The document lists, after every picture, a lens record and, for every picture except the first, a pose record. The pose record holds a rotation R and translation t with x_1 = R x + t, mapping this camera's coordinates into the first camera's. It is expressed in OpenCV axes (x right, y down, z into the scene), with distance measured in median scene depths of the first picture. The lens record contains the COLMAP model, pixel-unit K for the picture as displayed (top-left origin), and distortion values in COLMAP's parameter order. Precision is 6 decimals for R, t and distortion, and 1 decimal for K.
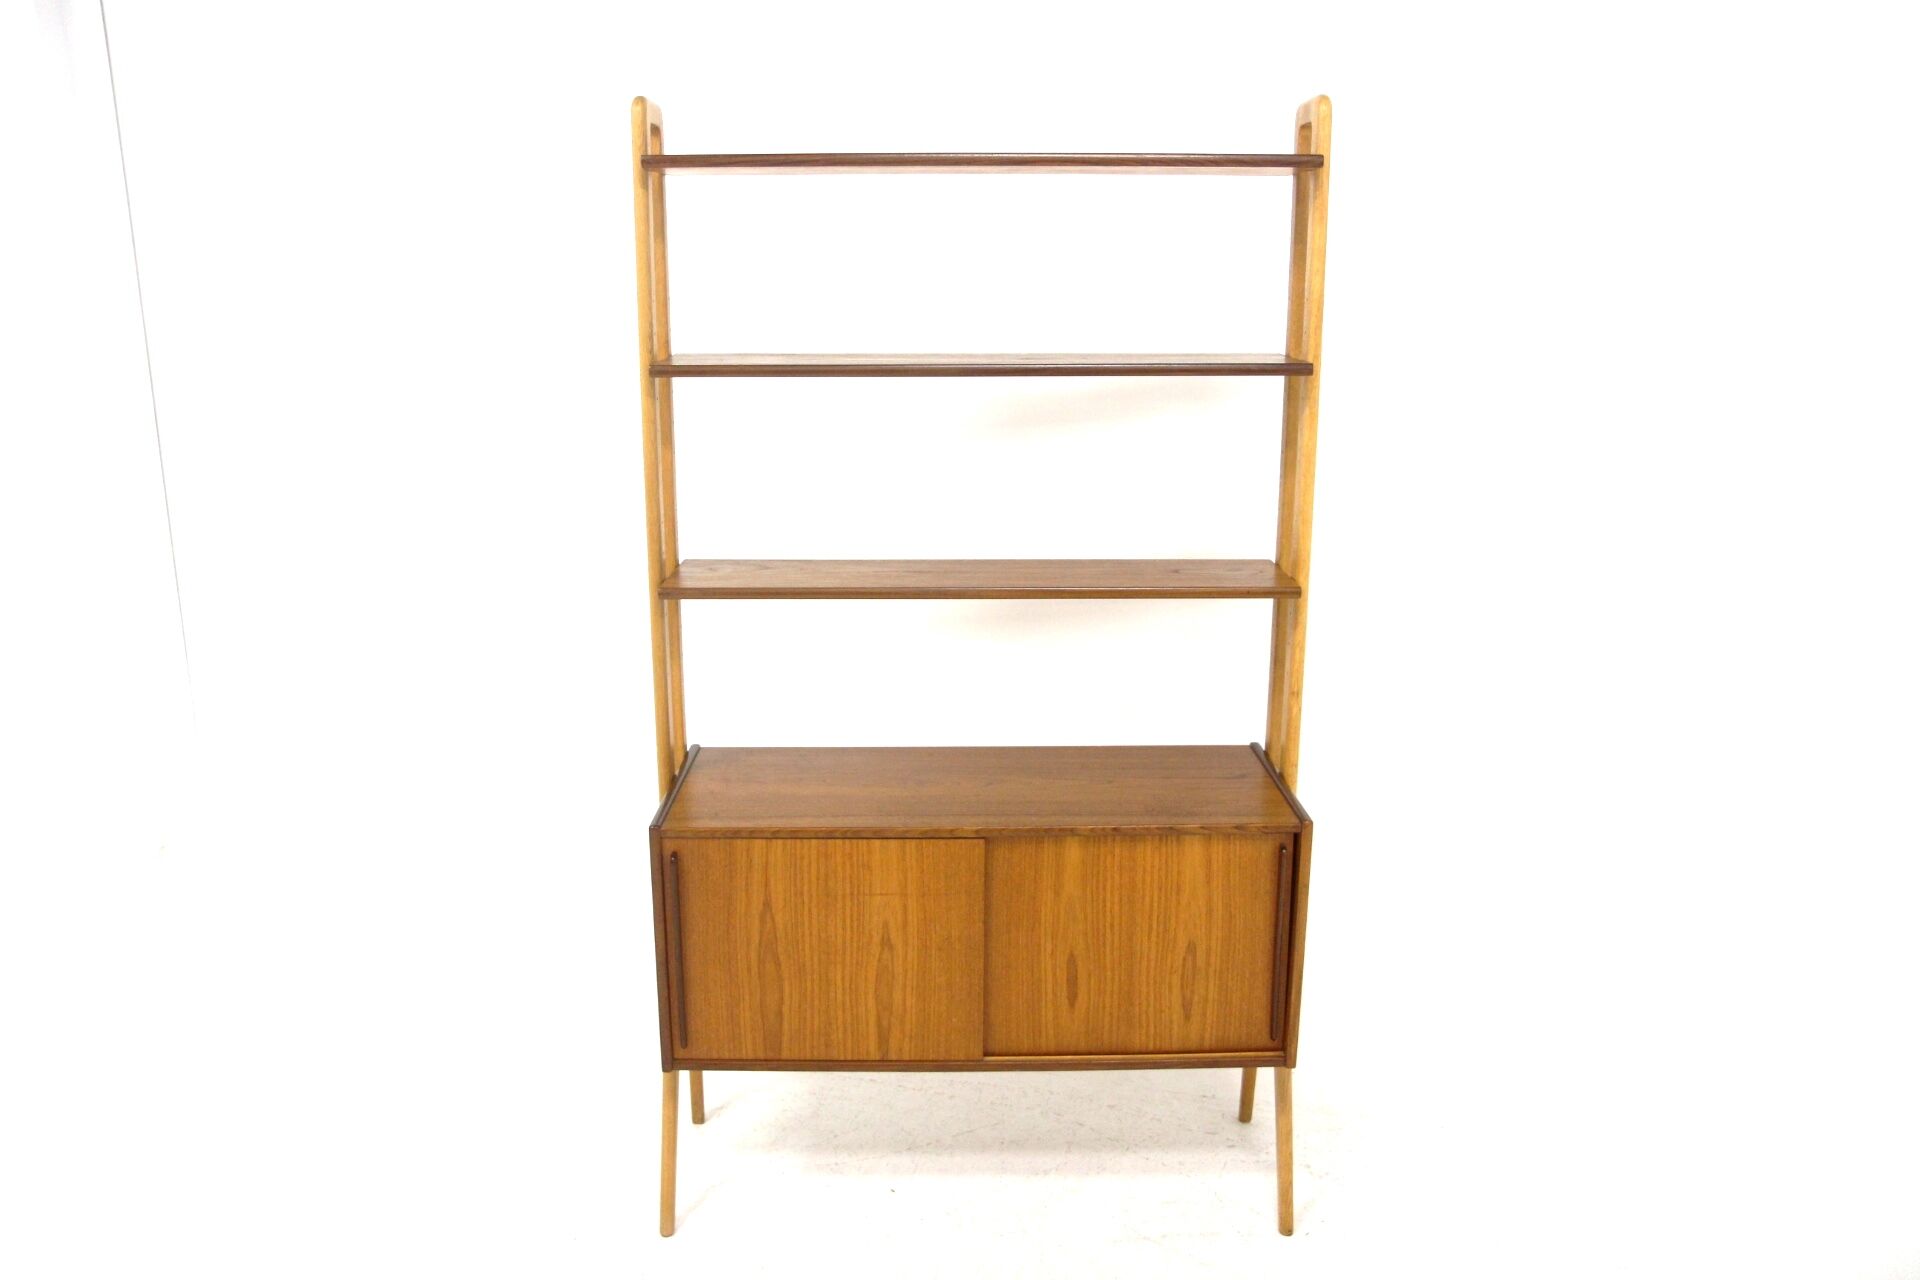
lens RADIAL K [[1524.1, 0, 952.6], [0, 1524.1, 638.3], [0, 0, 1]] dist [-0.031833, 0.001414]
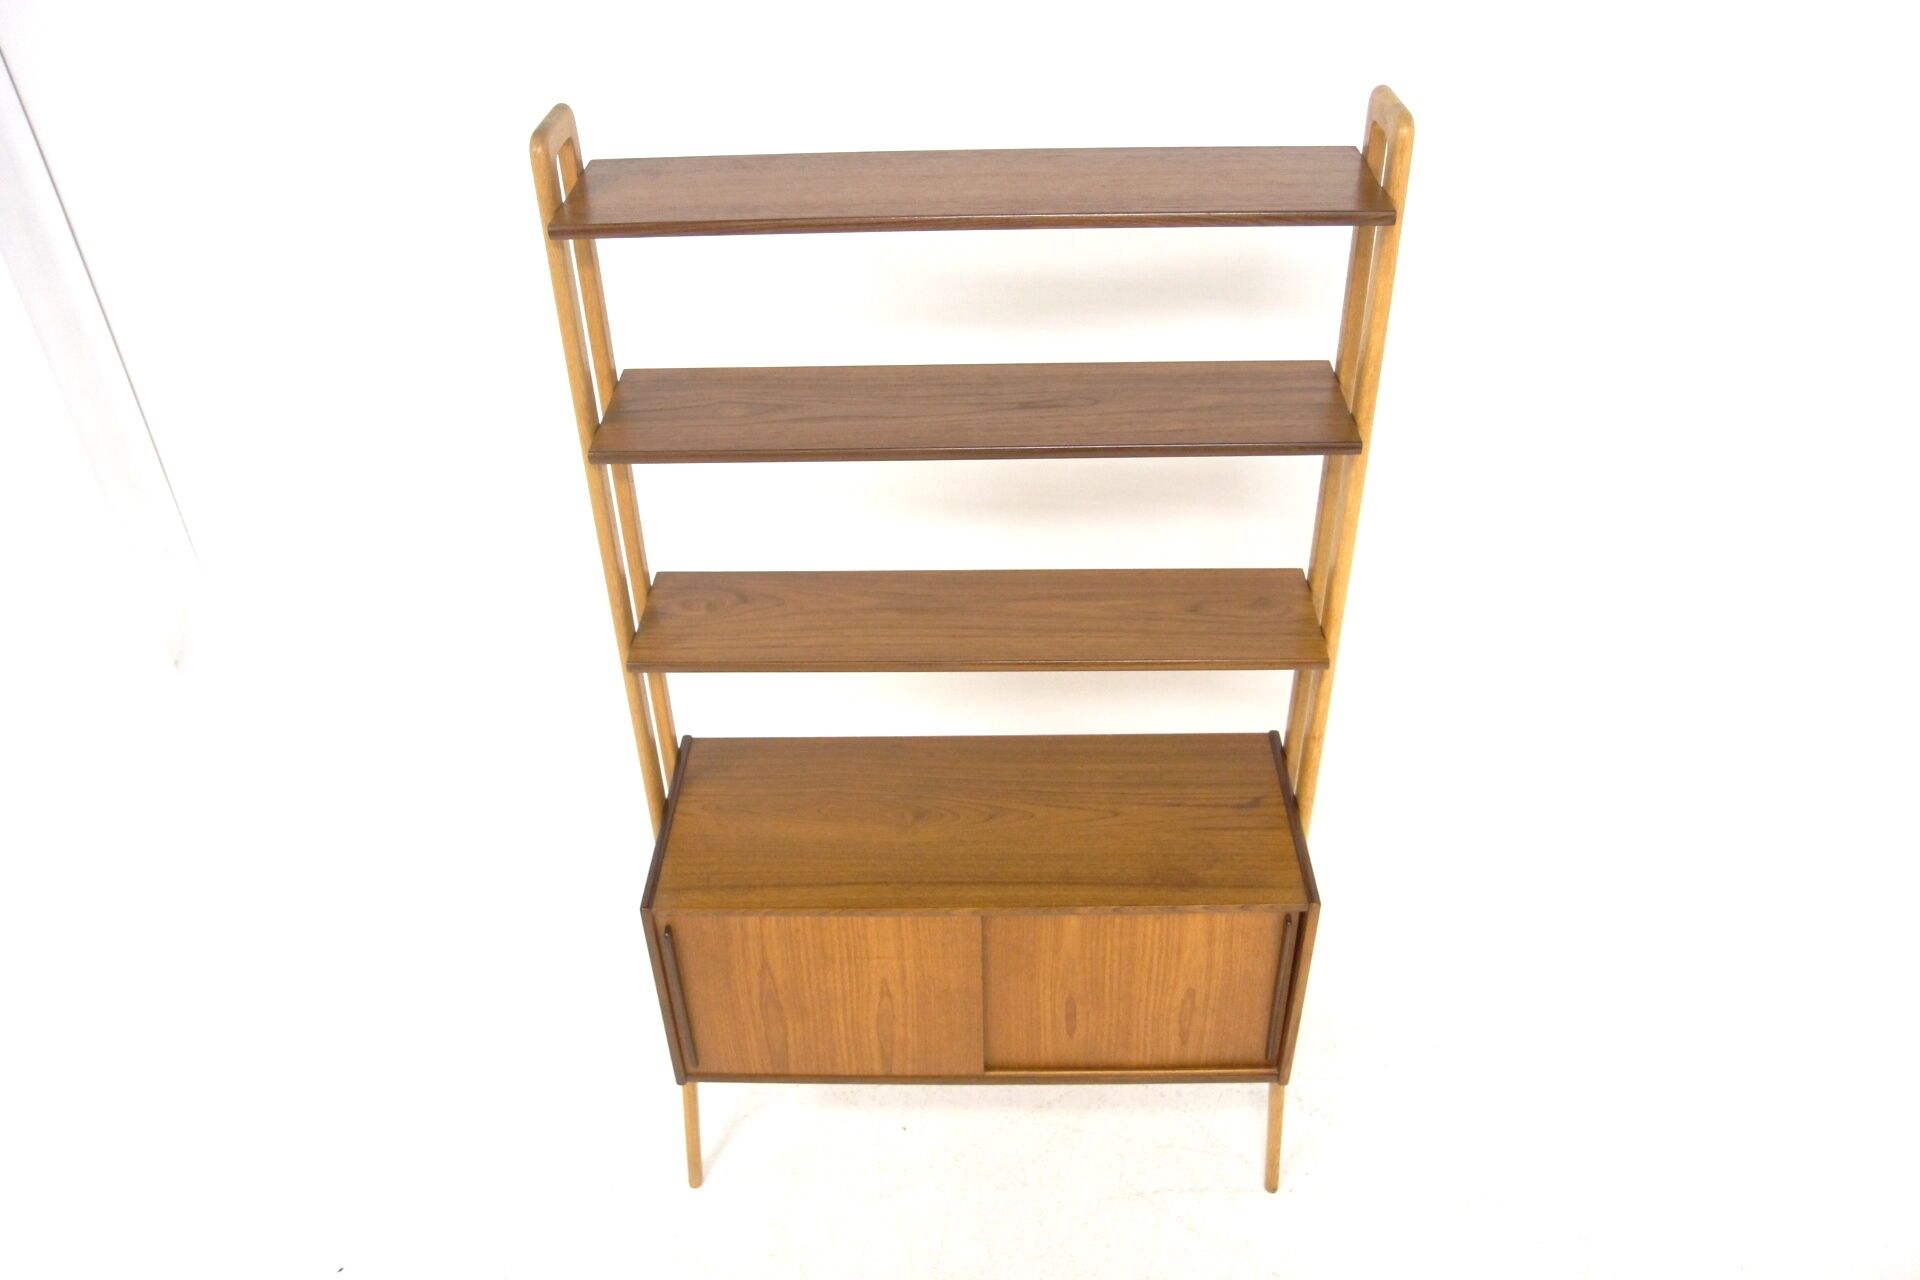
lens RADIAL K [[1524.1, 0, 958.5], [0, 1524.1, 634.8], [0, 0, 1]] dist [-0.031833, 0.001414]
pose [[0.999366, -0.000938, -0.035578, 0.040134], [0.014197, 0.927180, 0.374348, -0.390408], [0.032636, -0.374616, 0.926606, 0.155843]]
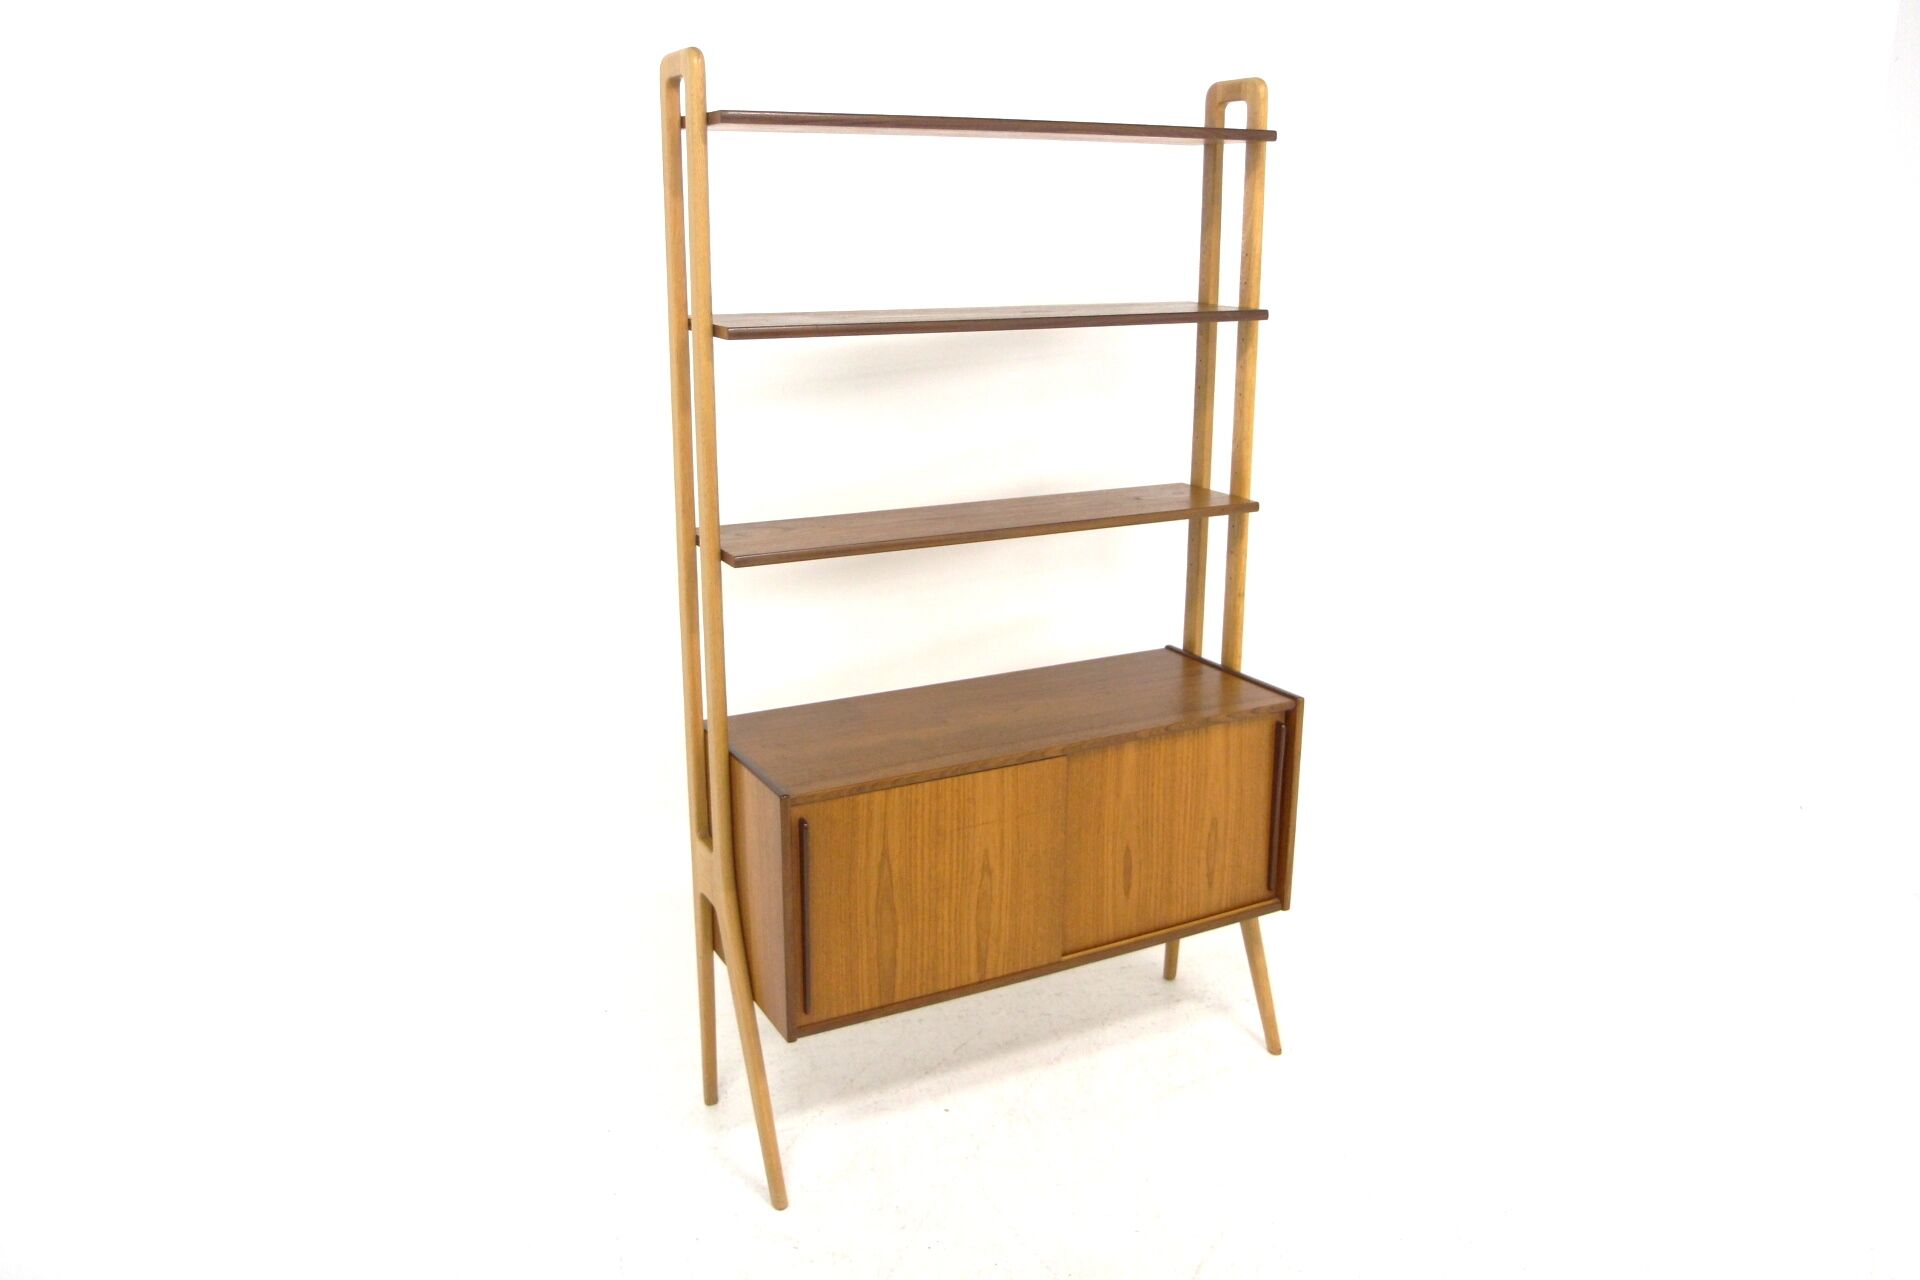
lens RADIAL K [[1524.1, 0, 970.7], [0, 1524.1, 637.5], [0, 0, 1]] dist [-0.031833, 0.001414]
pose [[0.884508, -0.123986, 0.449749, -0.502319], [0.111301, 0.992283, 0.054659, -0.018404], [-0.453055, 0.001711, 0.891481, 0.060150]]
